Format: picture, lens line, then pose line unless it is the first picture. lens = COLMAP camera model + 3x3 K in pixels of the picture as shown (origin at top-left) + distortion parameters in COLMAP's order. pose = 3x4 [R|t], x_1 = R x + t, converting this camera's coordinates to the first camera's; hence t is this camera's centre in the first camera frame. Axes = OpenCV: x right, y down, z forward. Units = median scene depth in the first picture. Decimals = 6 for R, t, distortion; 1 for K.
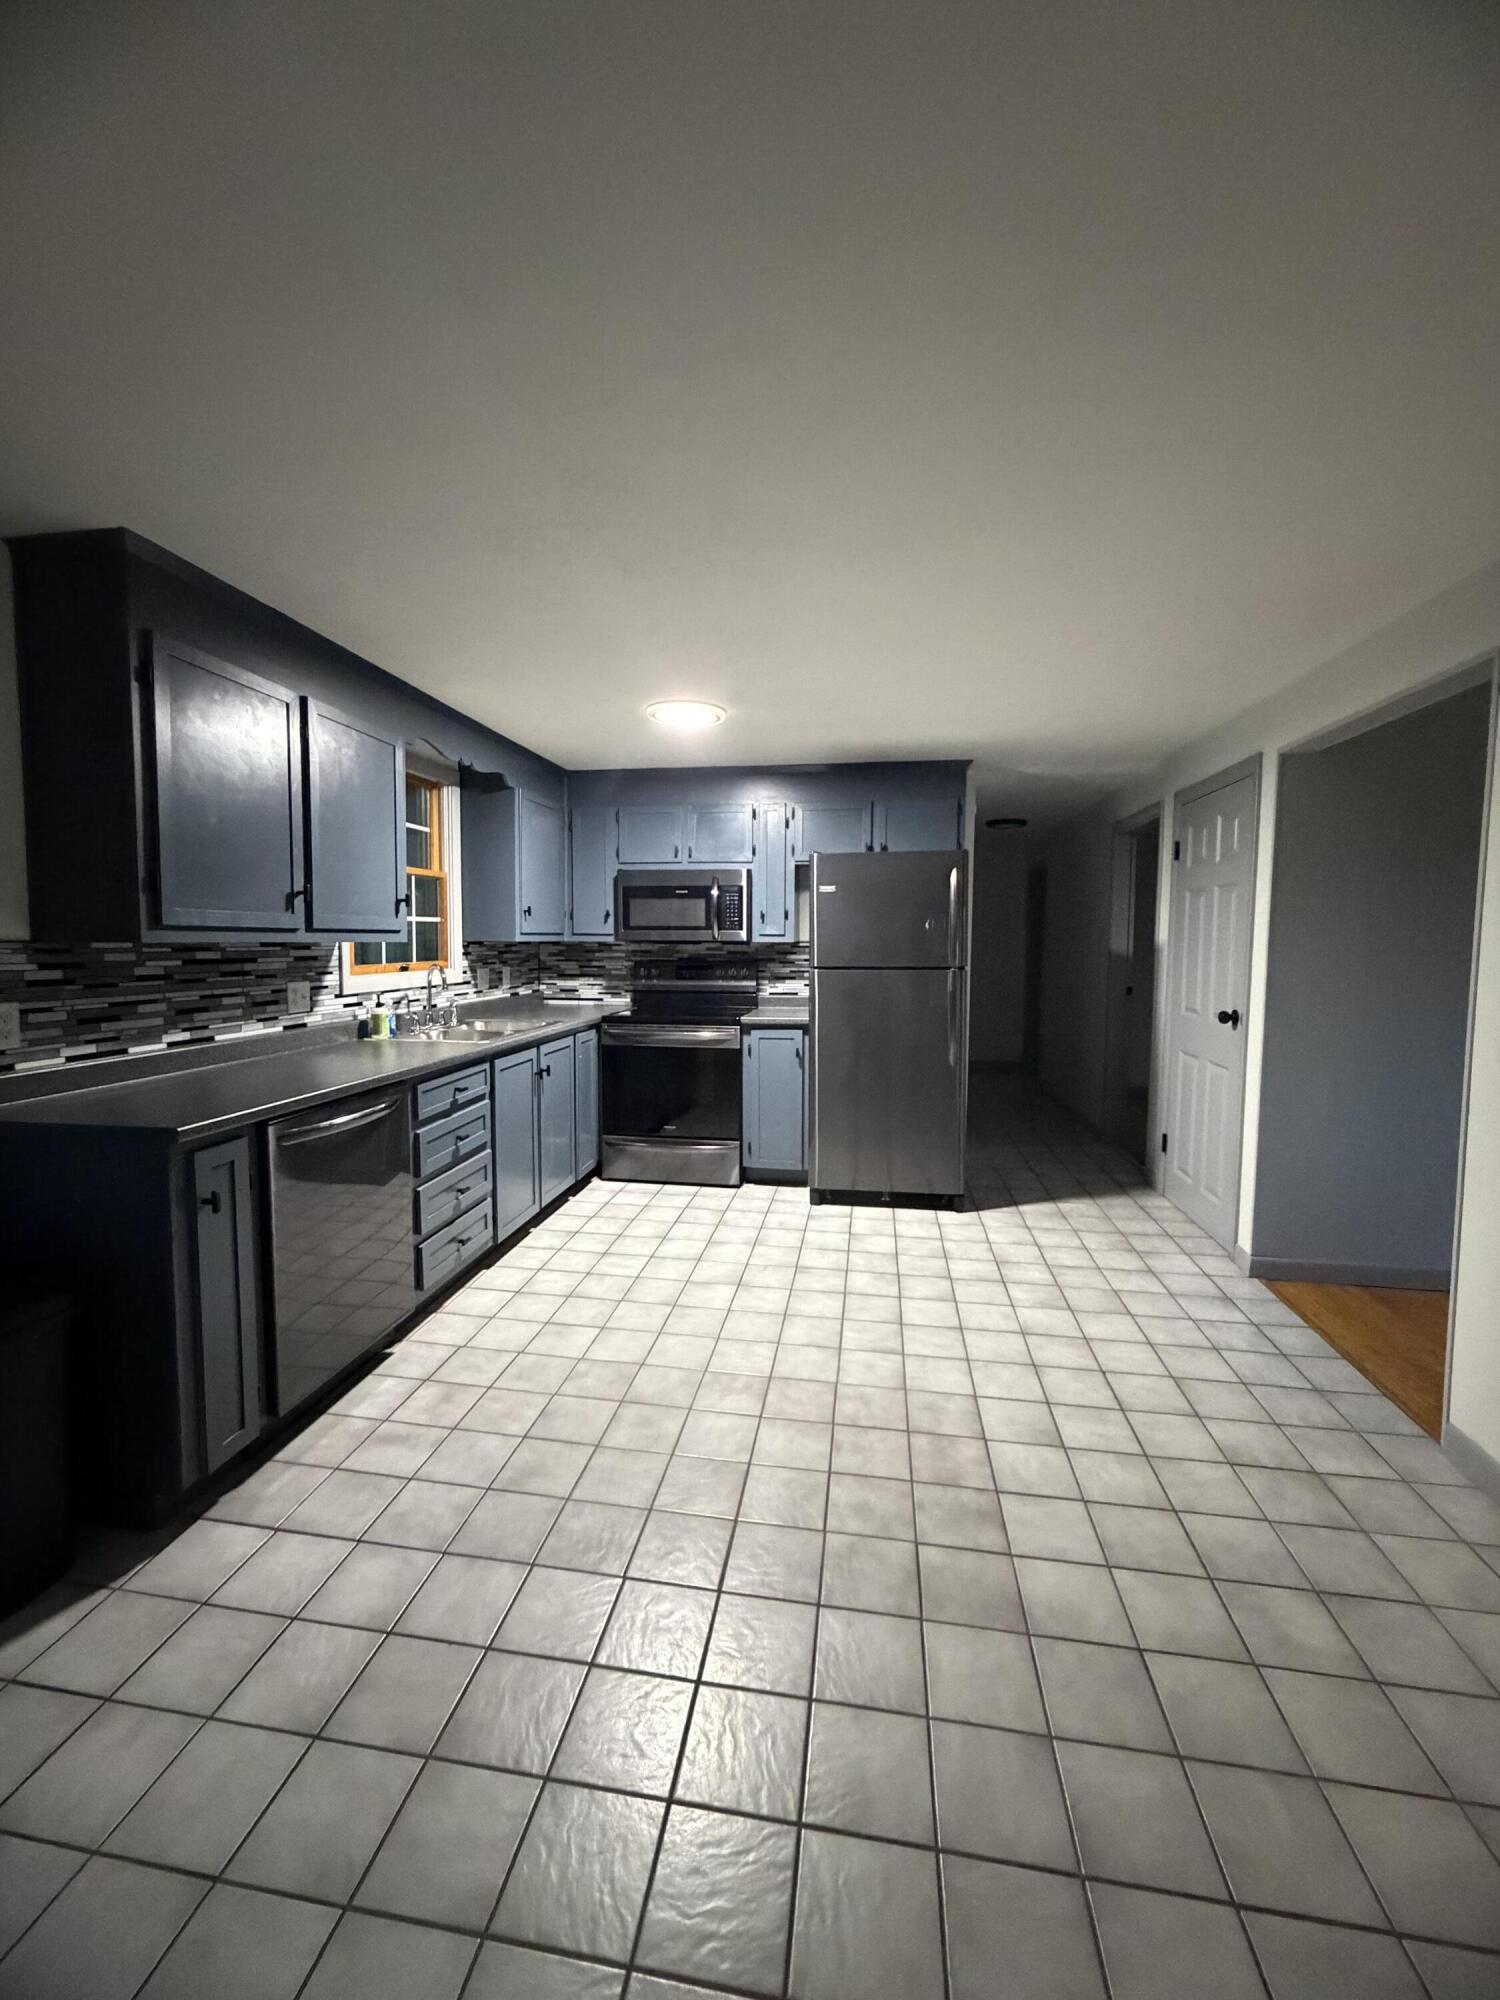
lens RADIAL K [[800.2, 0, 746.6], [0, 800.2, 995.8], [0, 0, 1]] dist [0.001399, 0.000154]
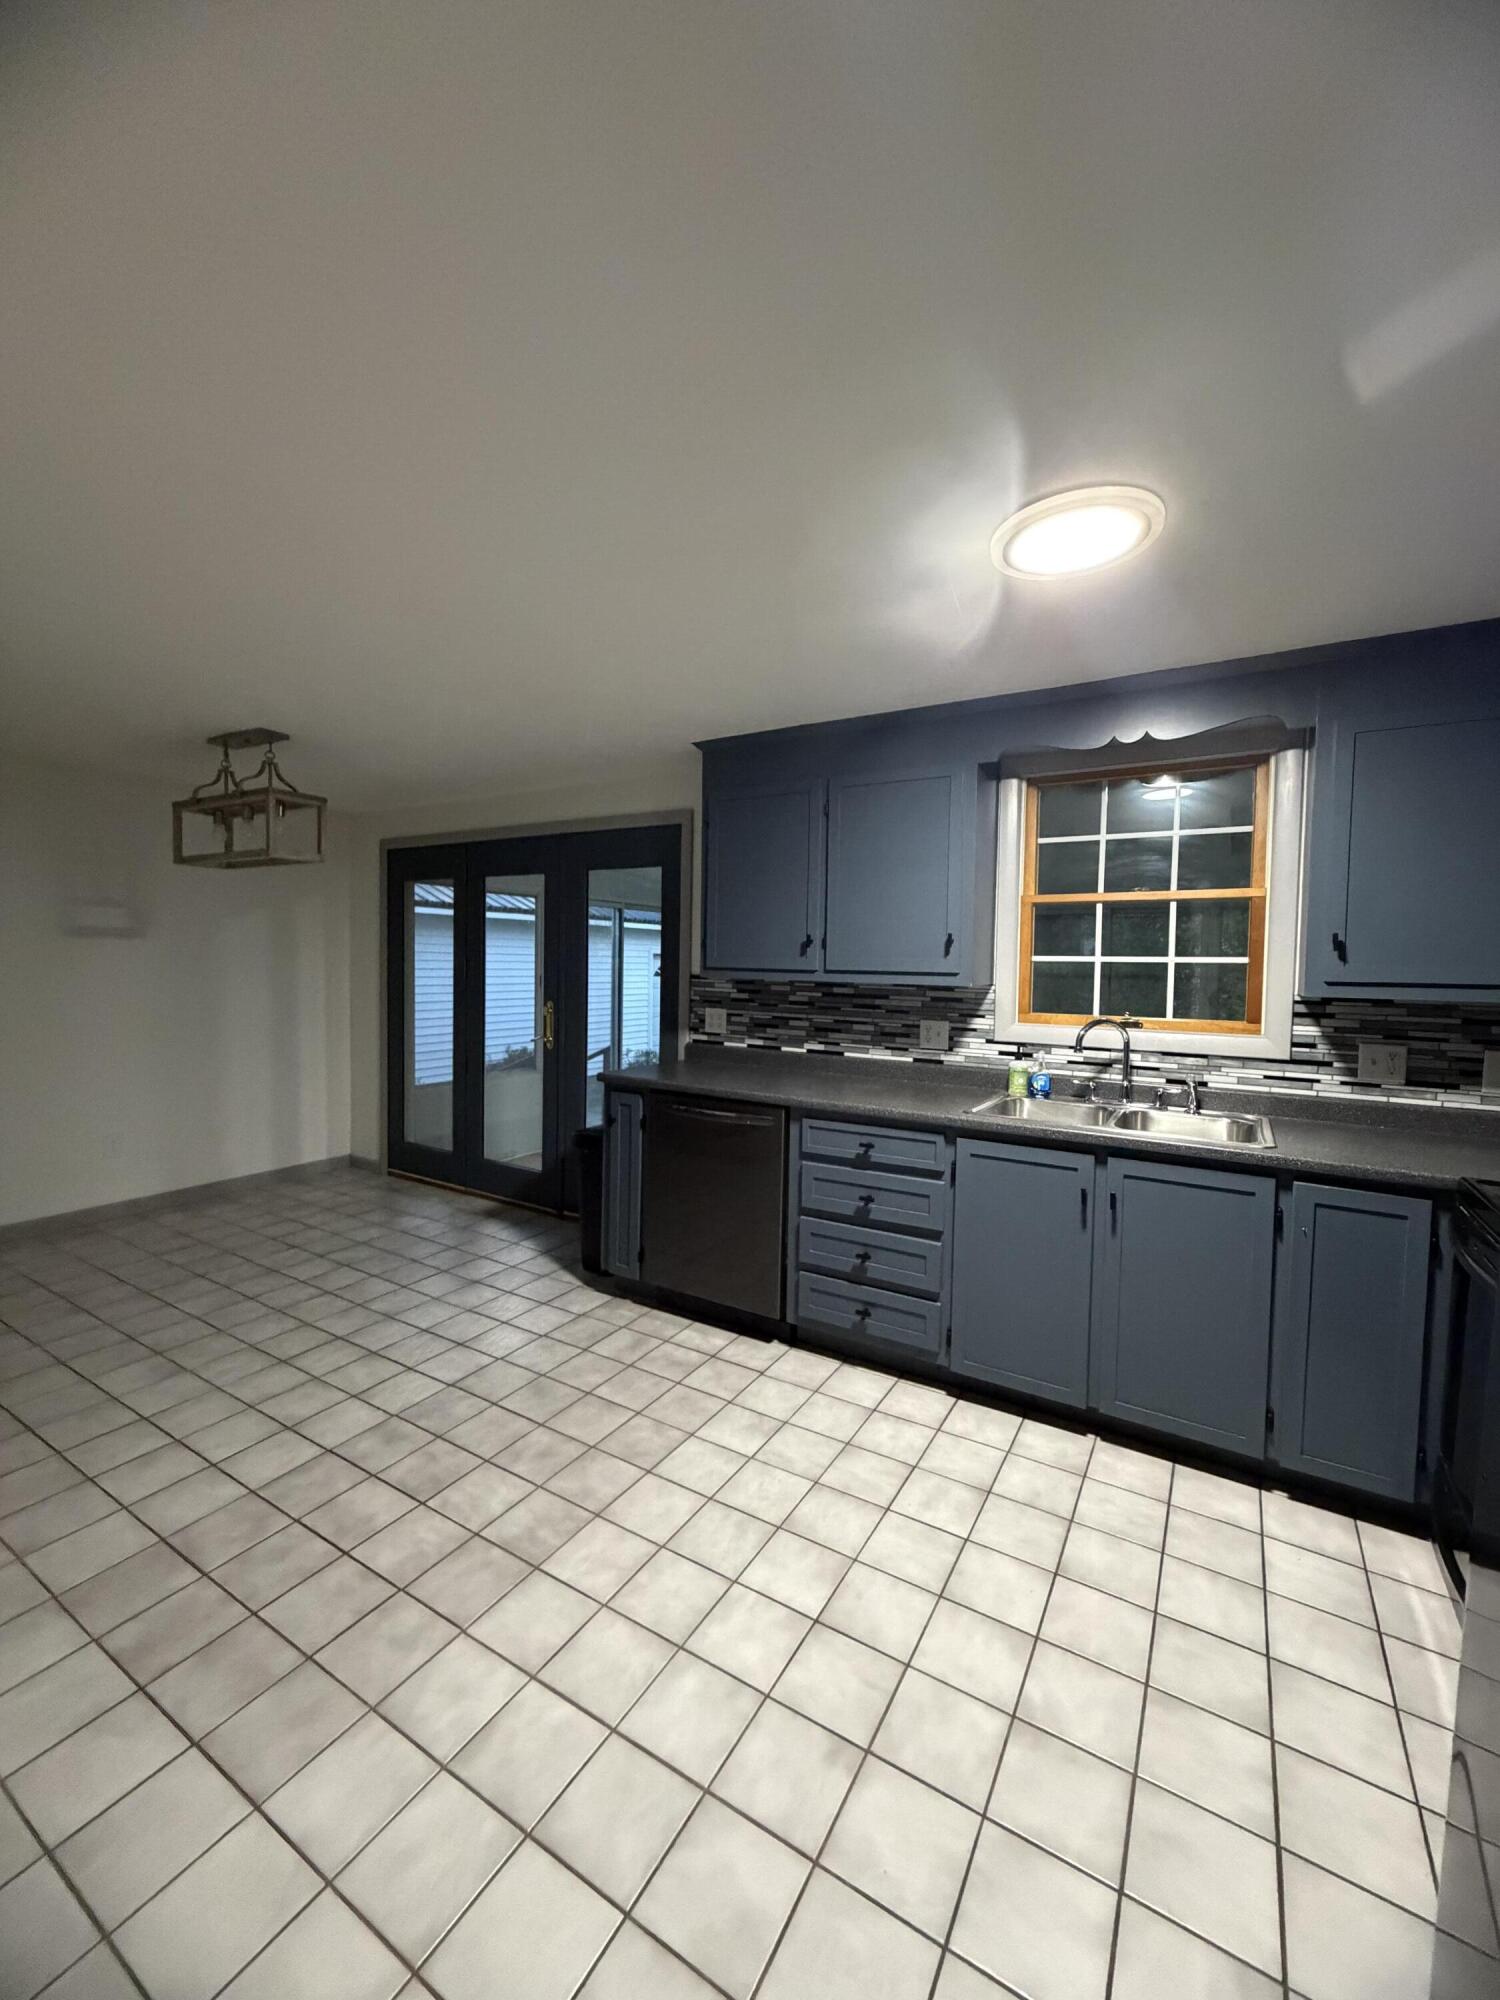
lens RADIAL K [[800.2, 0, 748.8], [0, 800.2, 996.7], [0, 0, 1]] dist [0.001399, 0.000154]
pose [[-0.381087, 0.025717, -0.924182, 0.561265], [-0.086379, 0.994250, 0.063285, -0.102367], [0.920495, 0.103947, -0.376674, 1.258186]]
